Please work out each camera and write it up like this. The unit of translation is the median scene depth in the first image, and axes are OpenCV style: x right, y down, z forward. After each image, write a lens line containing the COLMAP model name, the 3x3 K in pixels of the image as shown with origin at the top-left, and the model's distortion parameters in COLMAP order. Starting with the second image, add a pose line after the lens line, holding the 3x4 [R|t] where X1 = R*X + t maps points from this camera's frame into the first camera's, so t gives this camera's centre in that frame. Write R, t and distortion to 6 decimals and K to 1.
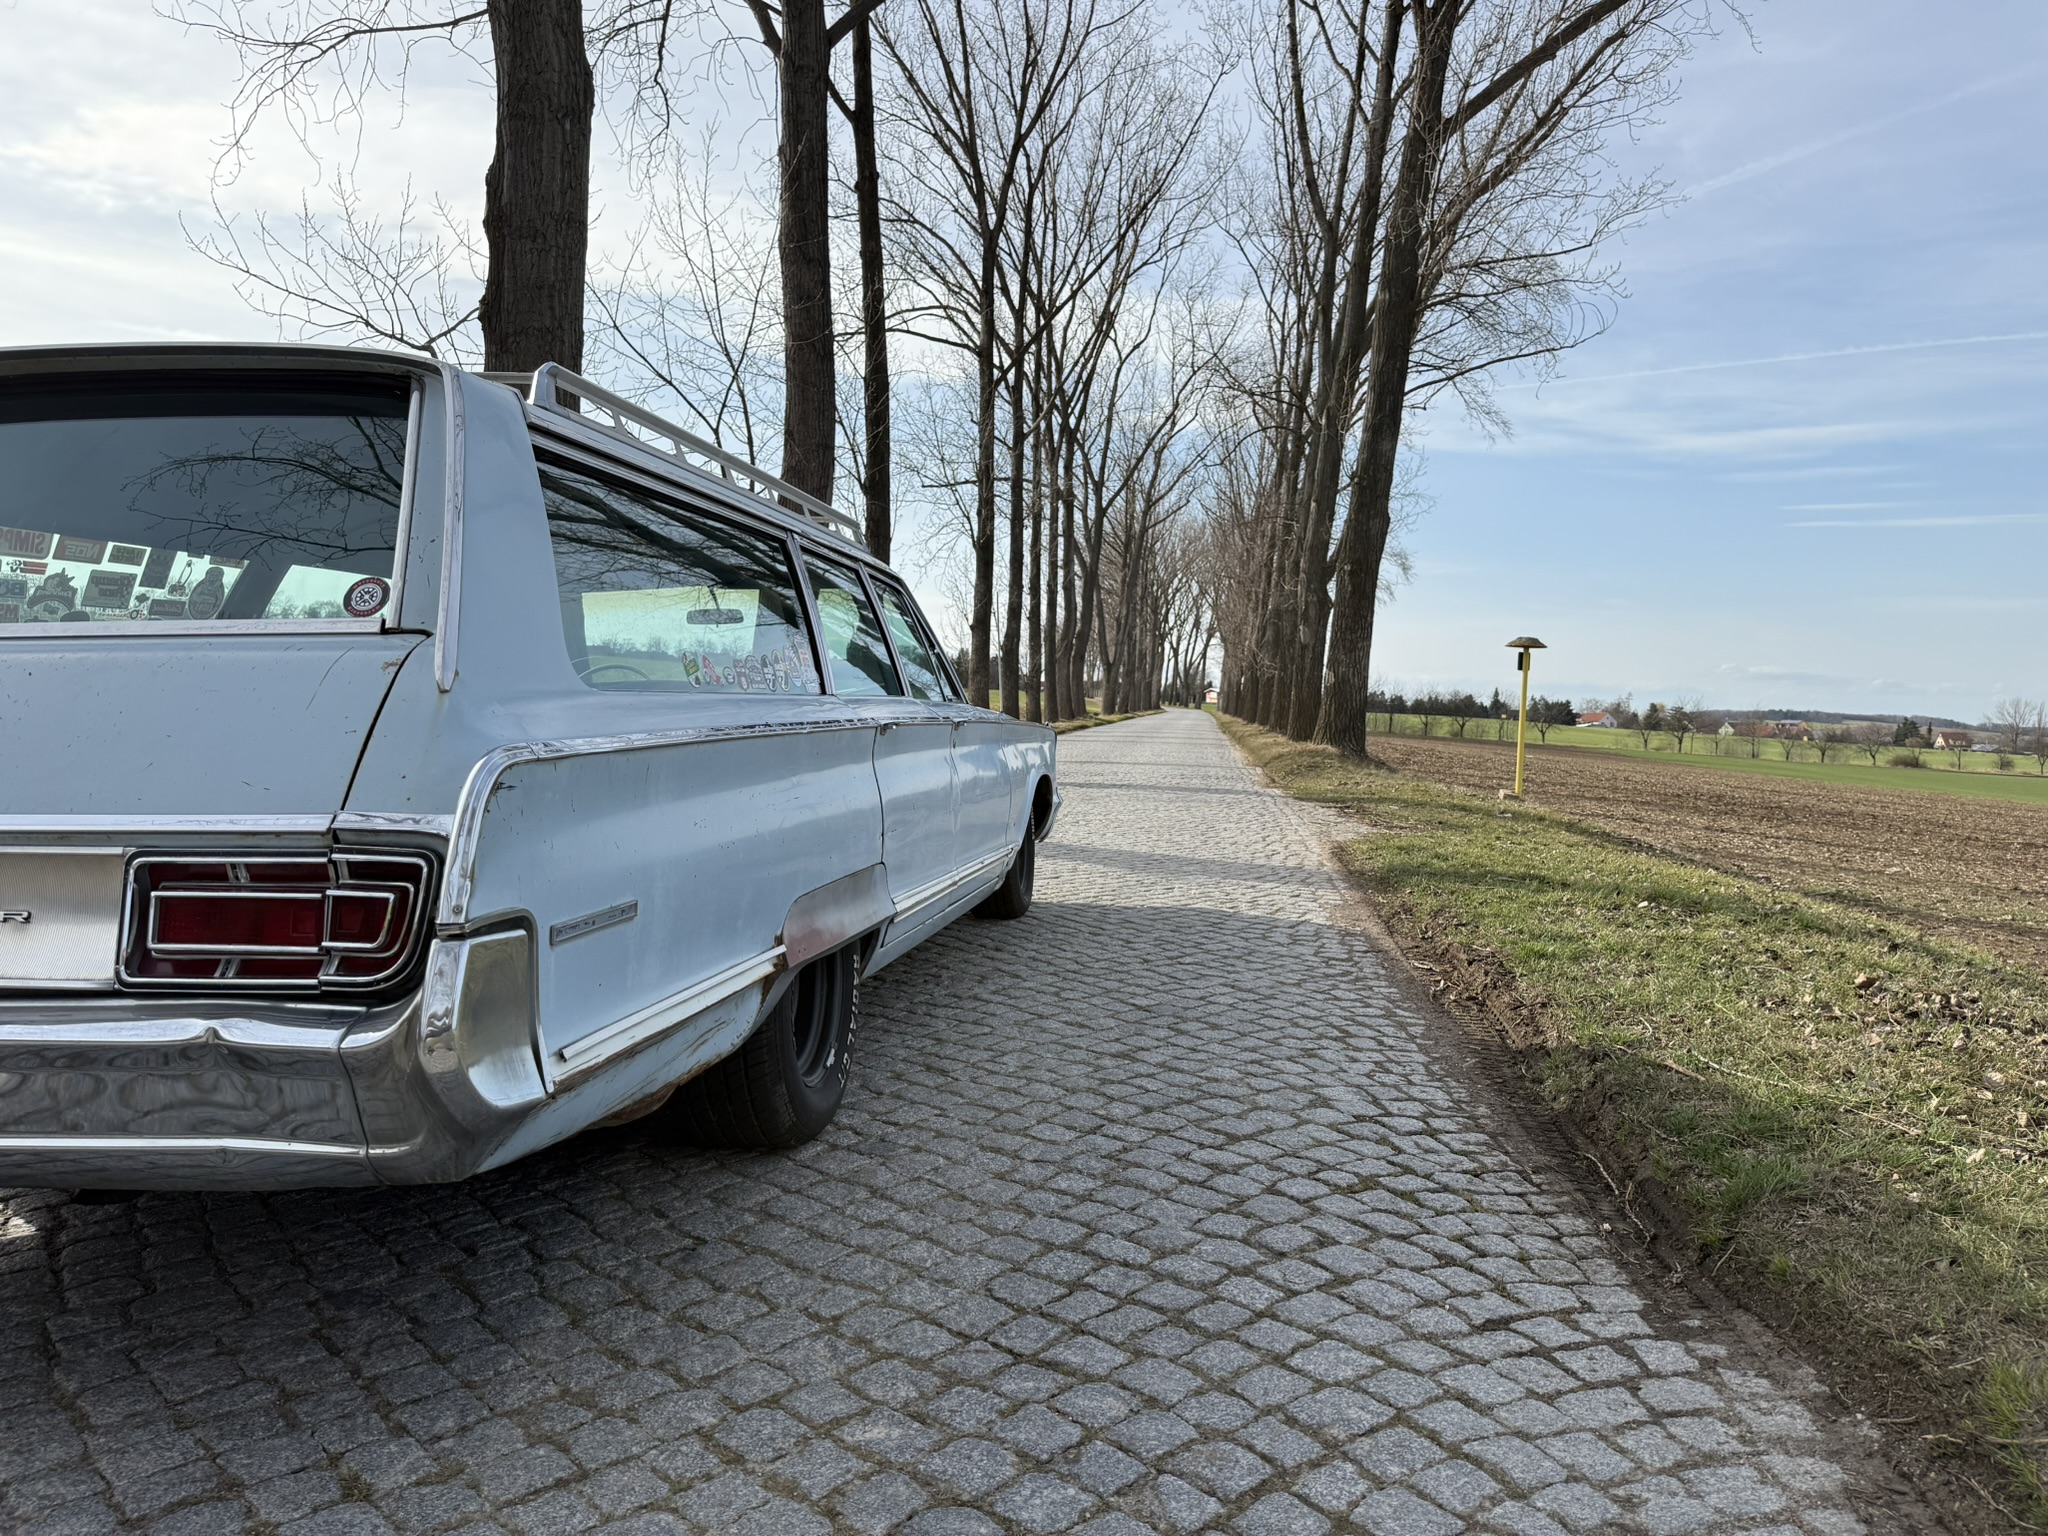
lens RADIAL K [[1429.3, 0, 1019.3], [0, 1429.3, 755.8], [0, 0, 1]] dist [0.085009, -0.116758]
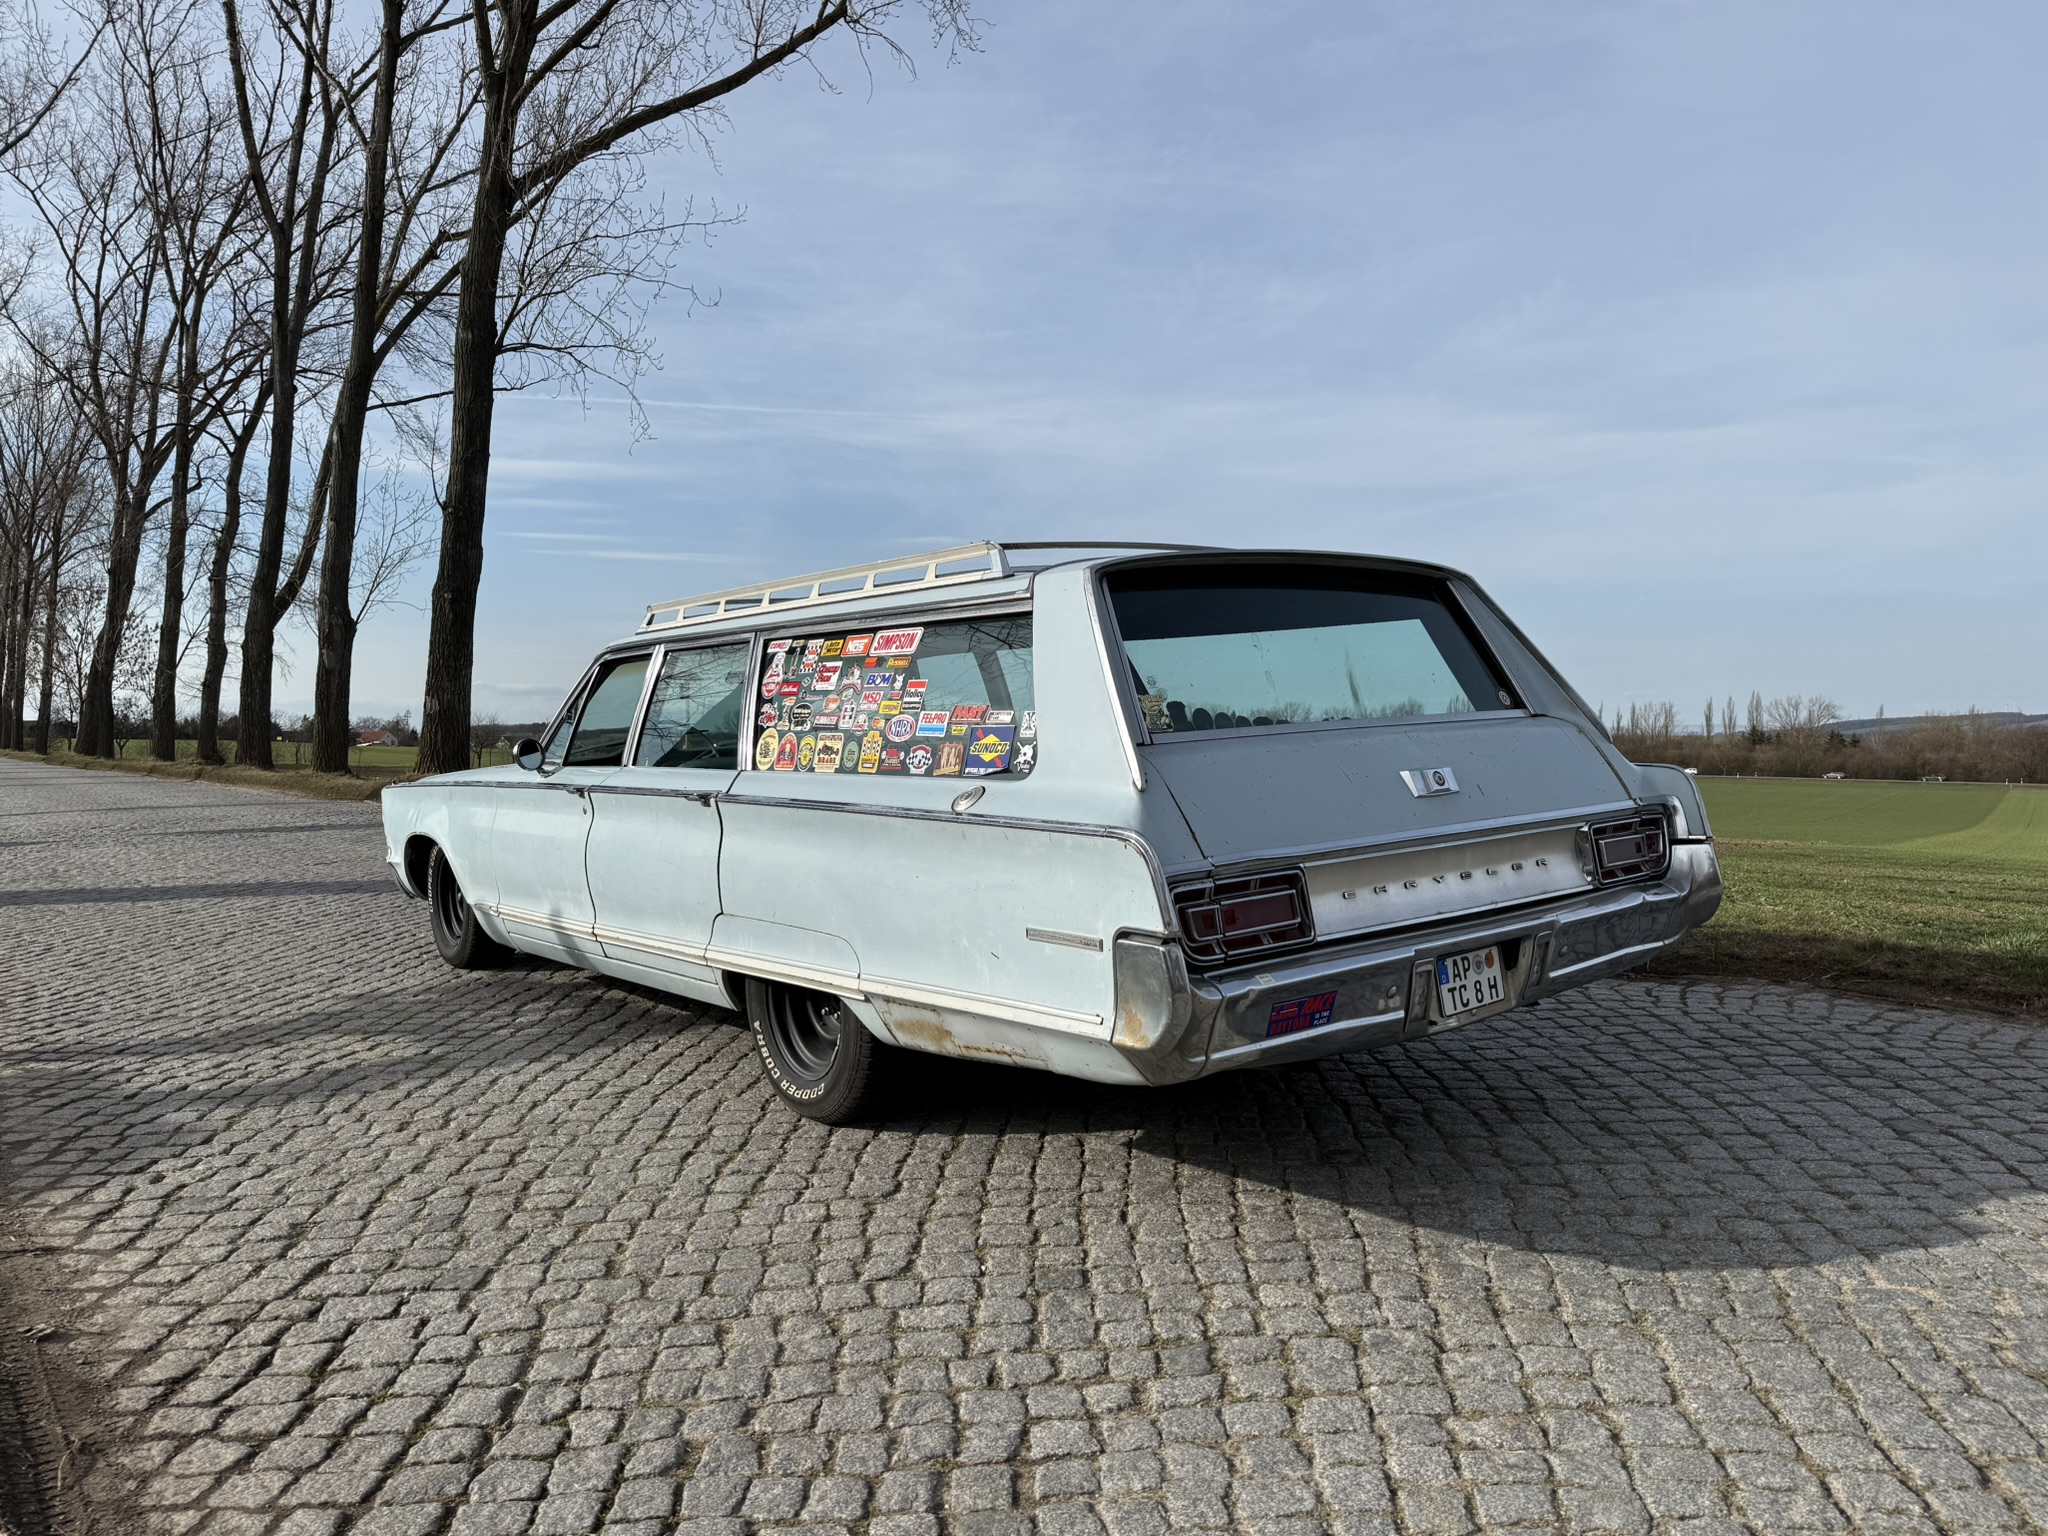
lens RADIAL K [[1429.3, 0, 1019.3], [0, 1429.3, 755.8], [0, 0, 1]] dist [0.085009, -0.116758]
pose [[0.691332, -0.047862, 0.720951, -0.103474], [0.055806, 0.998360, 0.012766, -0.004143], [-0.720379, 0.031408, 0.692869, 0.004829]]
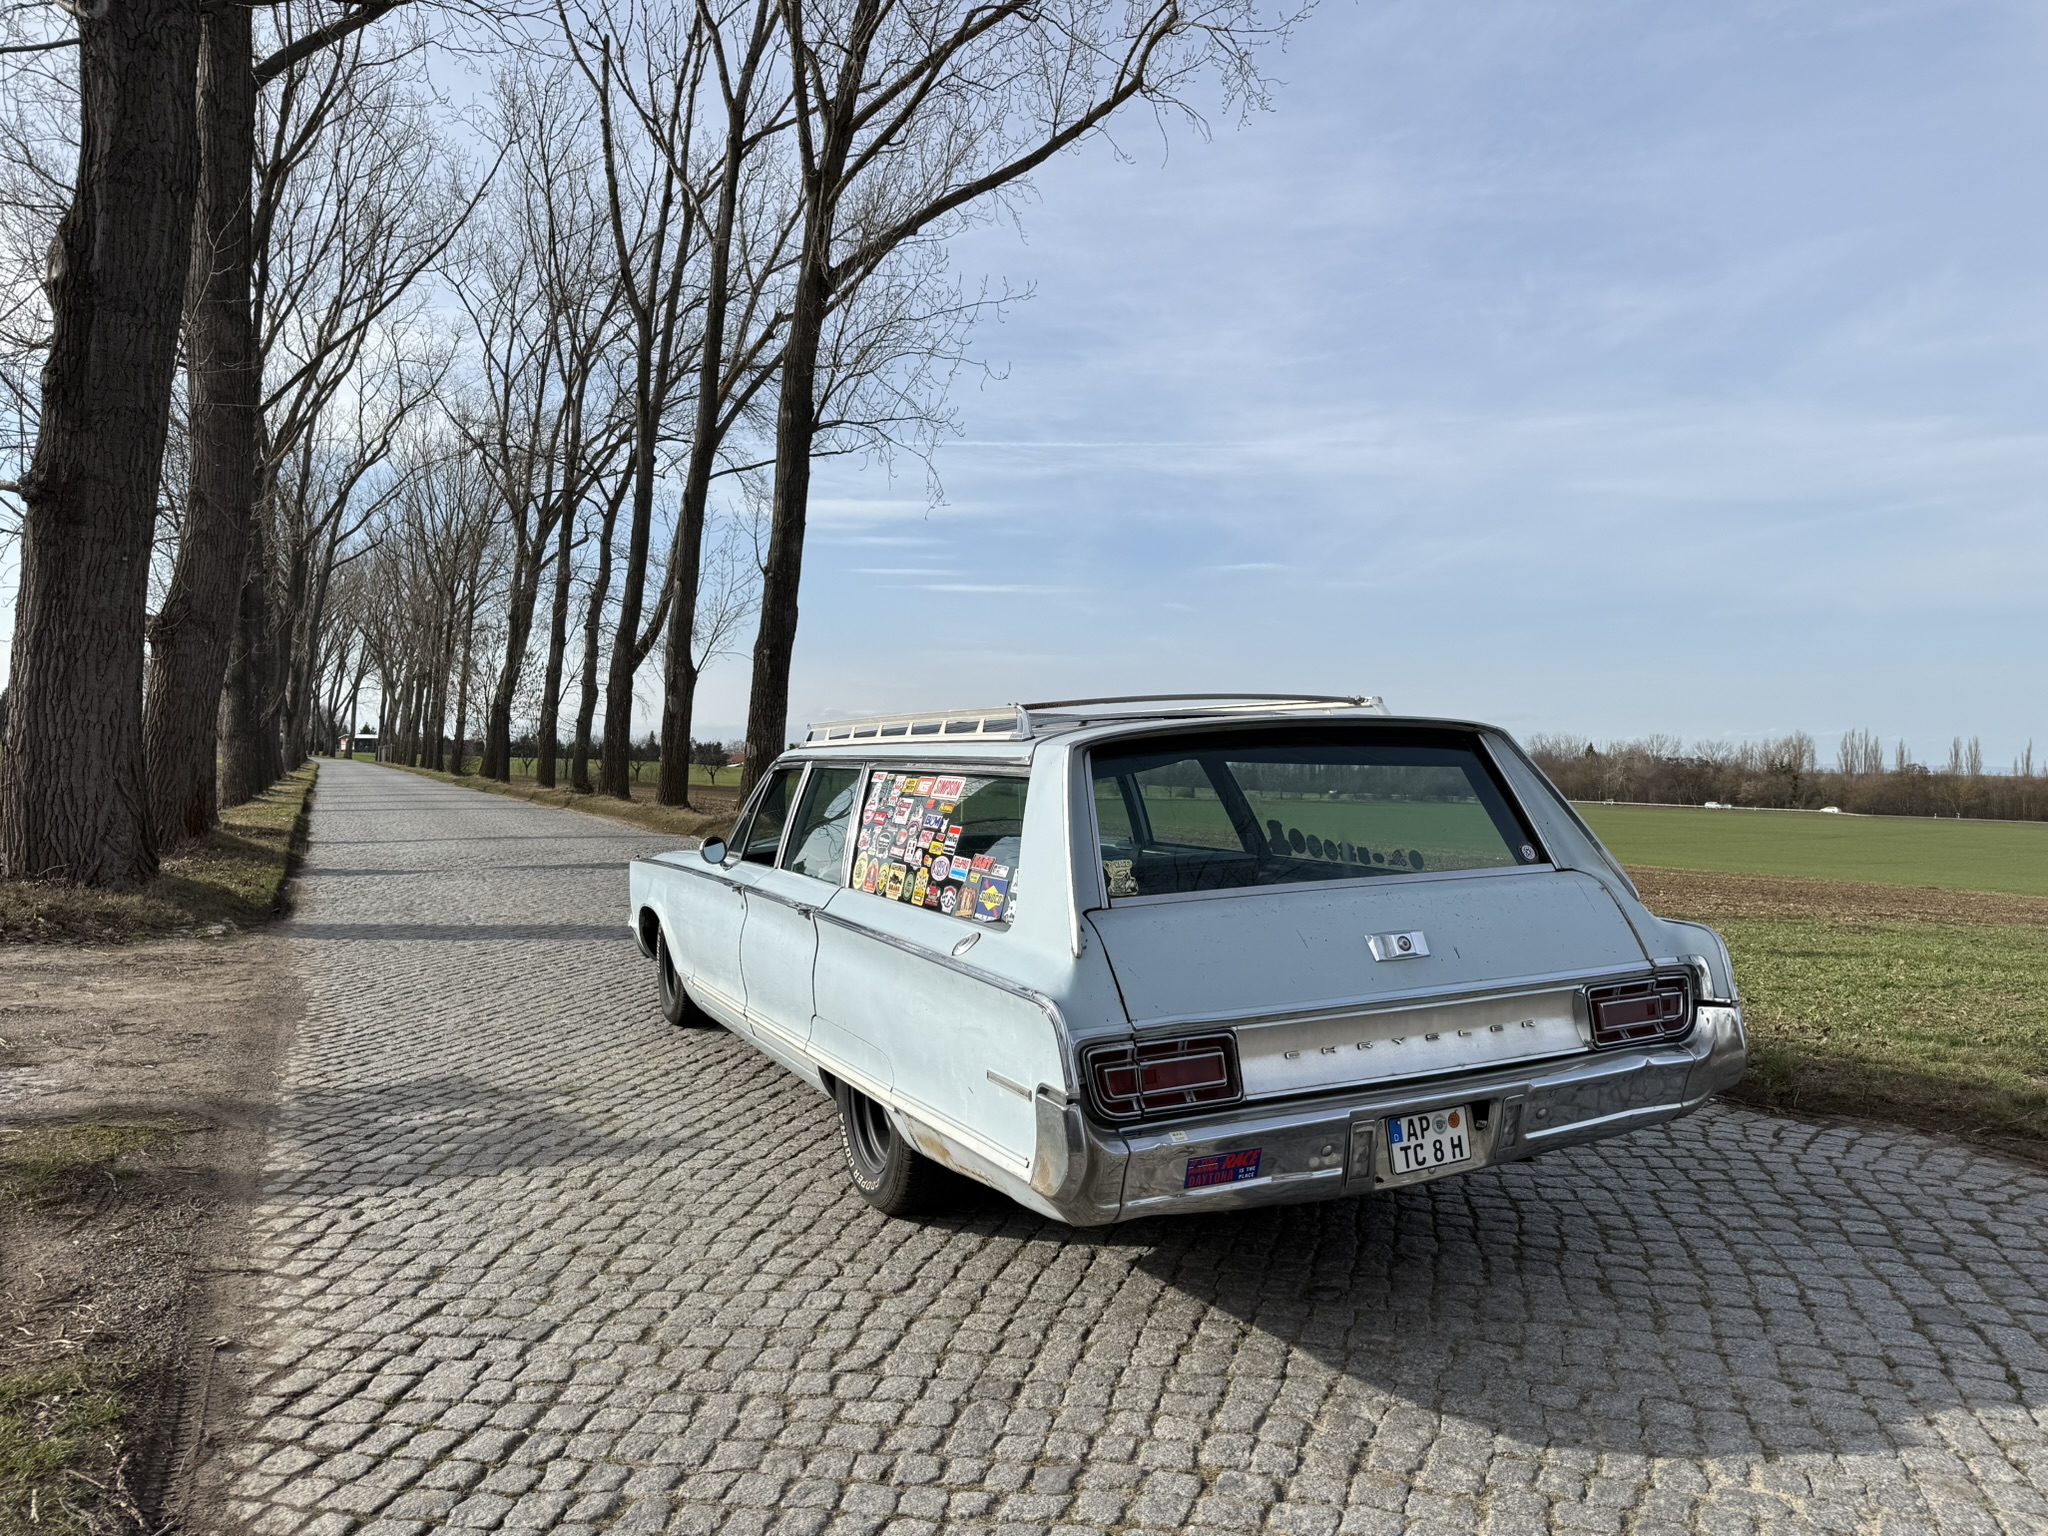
lens RADIAL K [[1434.8, 0, 1017.3], [0, 1434.8, 744.6], [0, 0, 1]] dist [0.079137, -0.117330]
pose [[0.838150, -0.018415, 0.545129, -0.095454], [0.038313, 0.998949, -0.025162, -0.010504], [-0.544093, 0.041975, 0.837975, -0.014358]]
